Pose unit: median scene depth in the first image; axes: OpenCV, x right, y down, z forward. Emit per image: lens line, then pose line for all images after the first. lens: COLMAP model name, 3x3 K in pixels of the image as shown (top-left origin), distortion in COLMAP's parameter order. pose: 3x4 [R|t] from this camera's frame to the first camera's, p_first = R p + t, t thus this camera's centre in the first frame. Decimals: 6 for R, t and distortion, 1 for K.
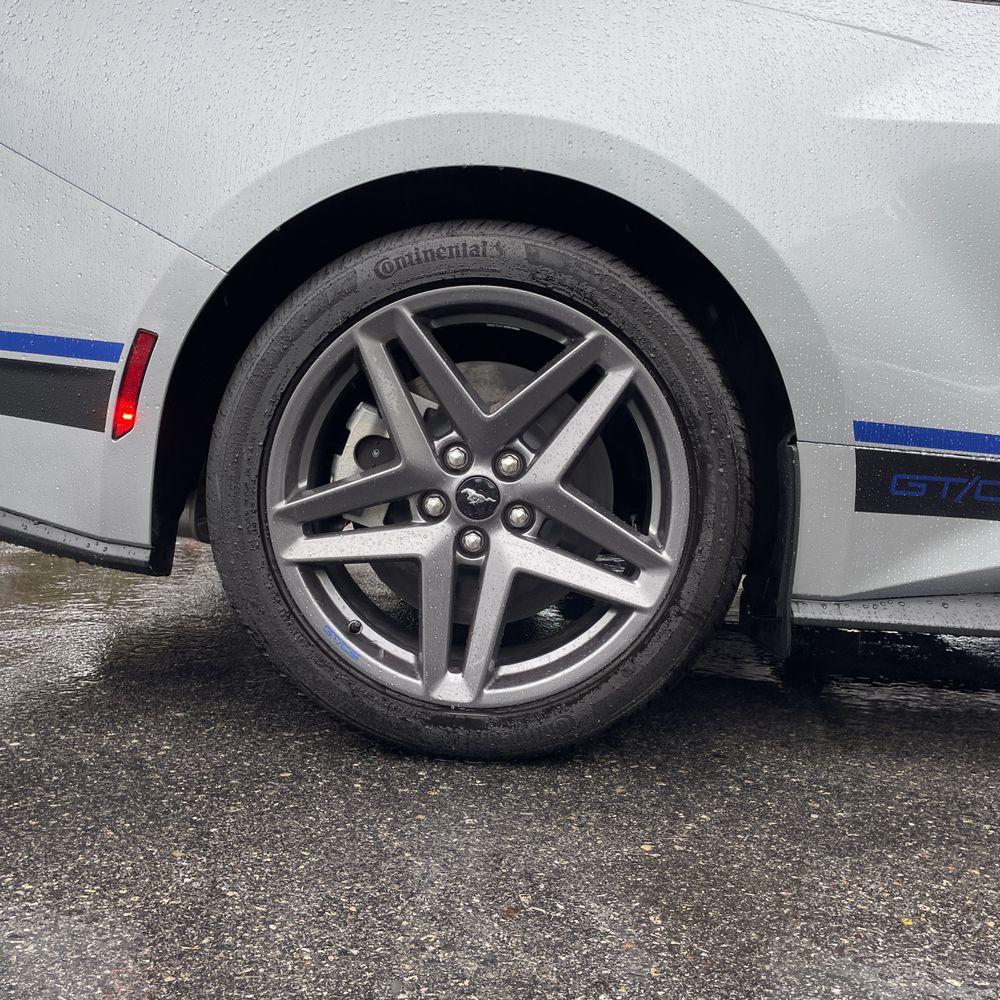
lens RADIAL K [[1009.0, 0, 493.0], [0, 1009.0, 492.7], [0, 0, 1]] dist [0.083636, -0.108777]
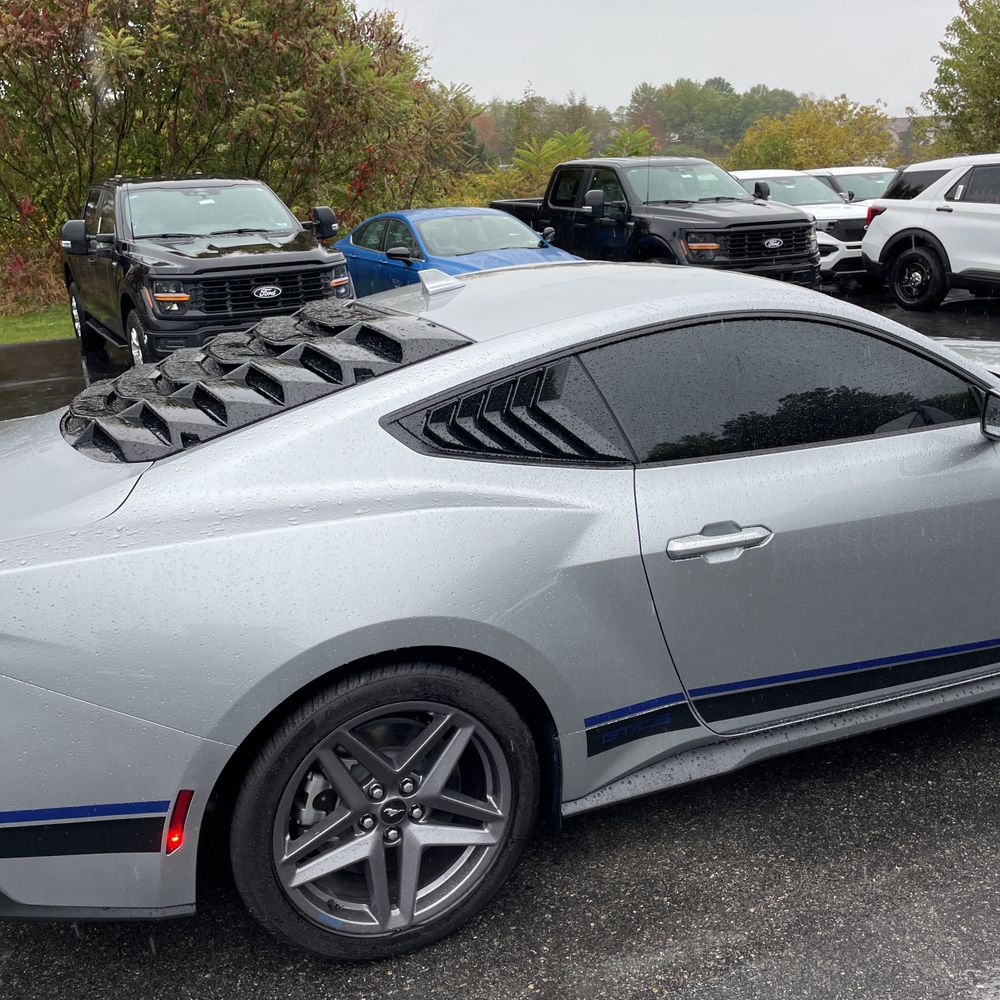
lens RADIAL K [[1009.0, 0, 493.0], [0, 1009.0, 492.7], [0, 0, 1]] dist [0.083636, -0.108777]
pose [[0.898783, -0.194026, 0.393119, -0.434383], [0.123475, 0.972462, 0.197665, -0.835969], [-0.420646, -0.129118, 0.897990, -0.532958]]
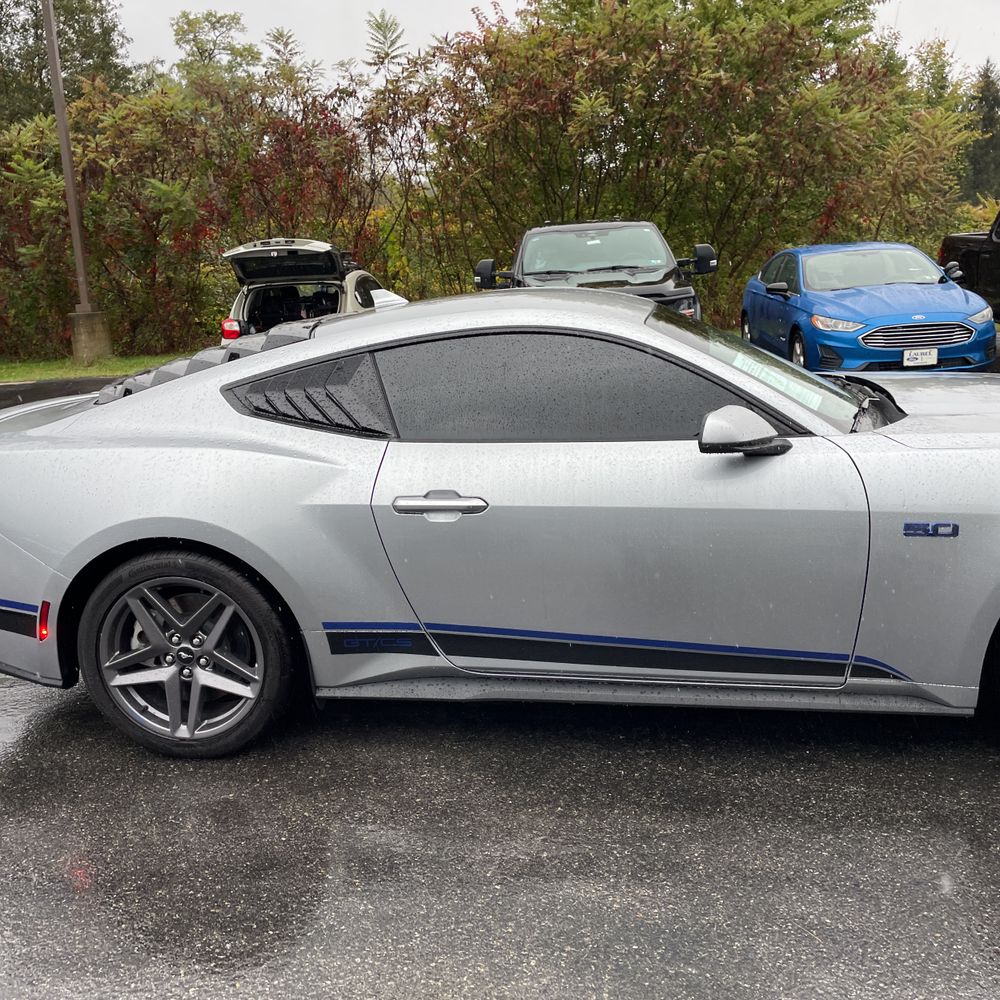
lens RADIAL K [[1009.0, 0, 493.0], [0, 1009.0, 492.7], [0, 0, 1]] dist [0.083636, -0.108777]
pose [[0.992602, -0.066212, -0.101772, 1.009402], [0.077285, 0.991031, 0.109019, -0.602283], [0.093641, -0.116078, 0.988816, -1.332891]]
